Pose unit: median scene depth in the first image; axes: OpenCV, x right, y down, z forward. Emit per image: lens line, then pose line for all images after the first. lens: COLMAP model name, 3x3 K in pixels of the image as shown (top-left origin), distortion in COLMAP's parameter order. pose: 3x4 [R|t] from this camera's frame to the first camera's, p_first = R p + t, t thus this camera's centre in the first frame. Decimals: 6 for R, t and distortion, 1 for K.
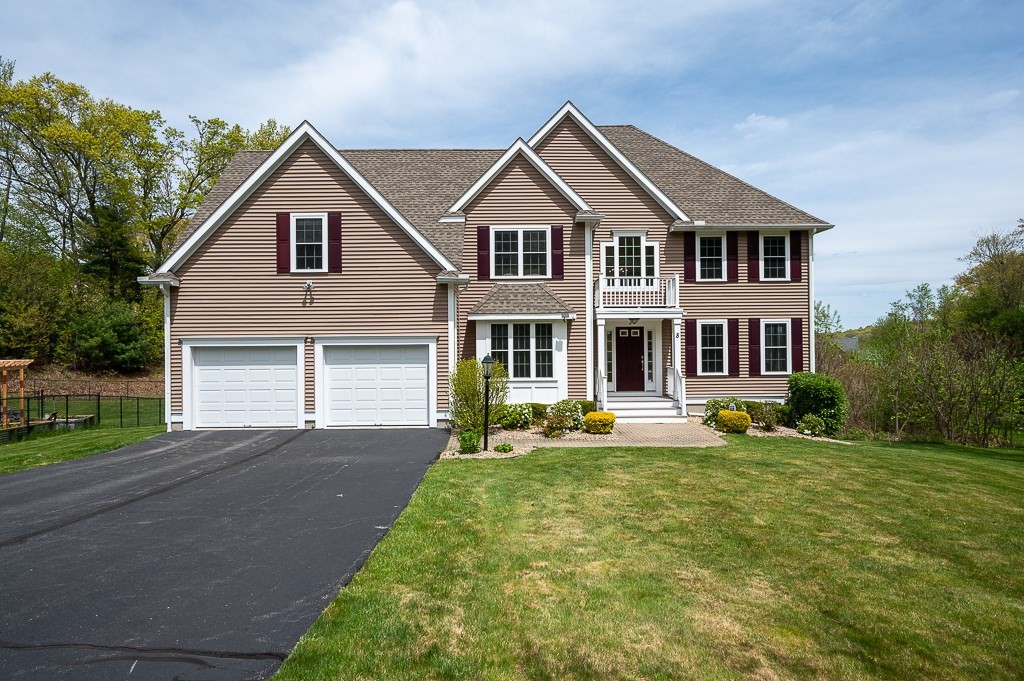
lens RADIAL K [[604.0, 0, 509.4], [0, 604.0, 341.0], [0, 0, 1]] dist [0.002664, 0.000089]
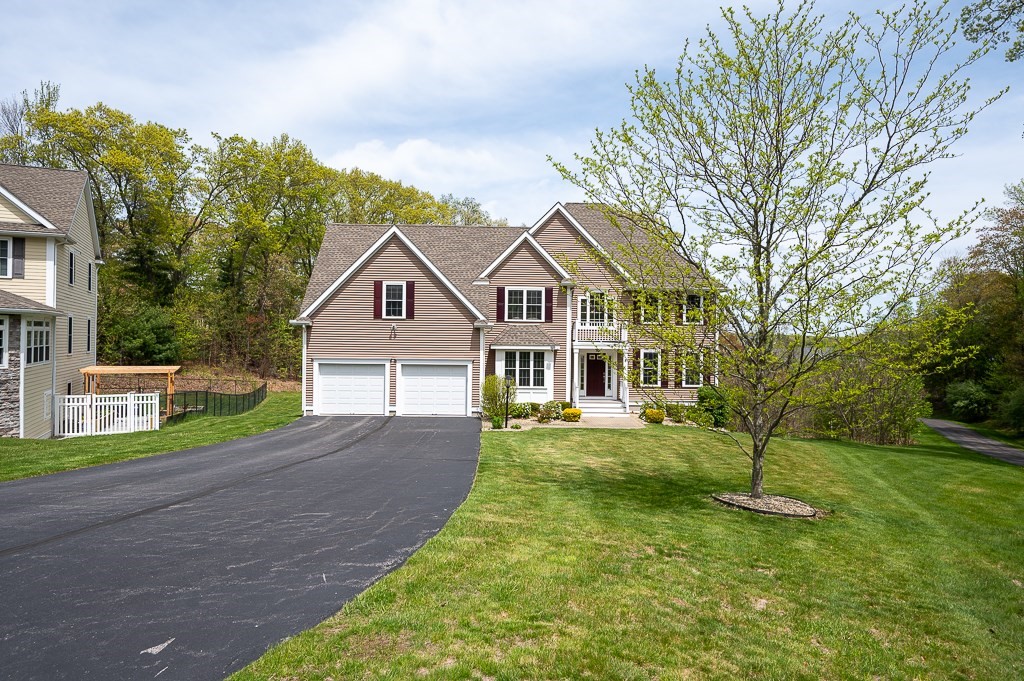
lens RADIAL K [[616.0, 0, 514.6], [0, 616.0, 340.9], [0, 0, 1]] dist [-0.005273, -0.000316]
pose [[0.999510, 0.020651, 0.023517, -0.043612], [-0.020593, 0.999784, -0.002718, -0.050717], [-0.023568, 0.002232, 0.999720, -0.580212]]
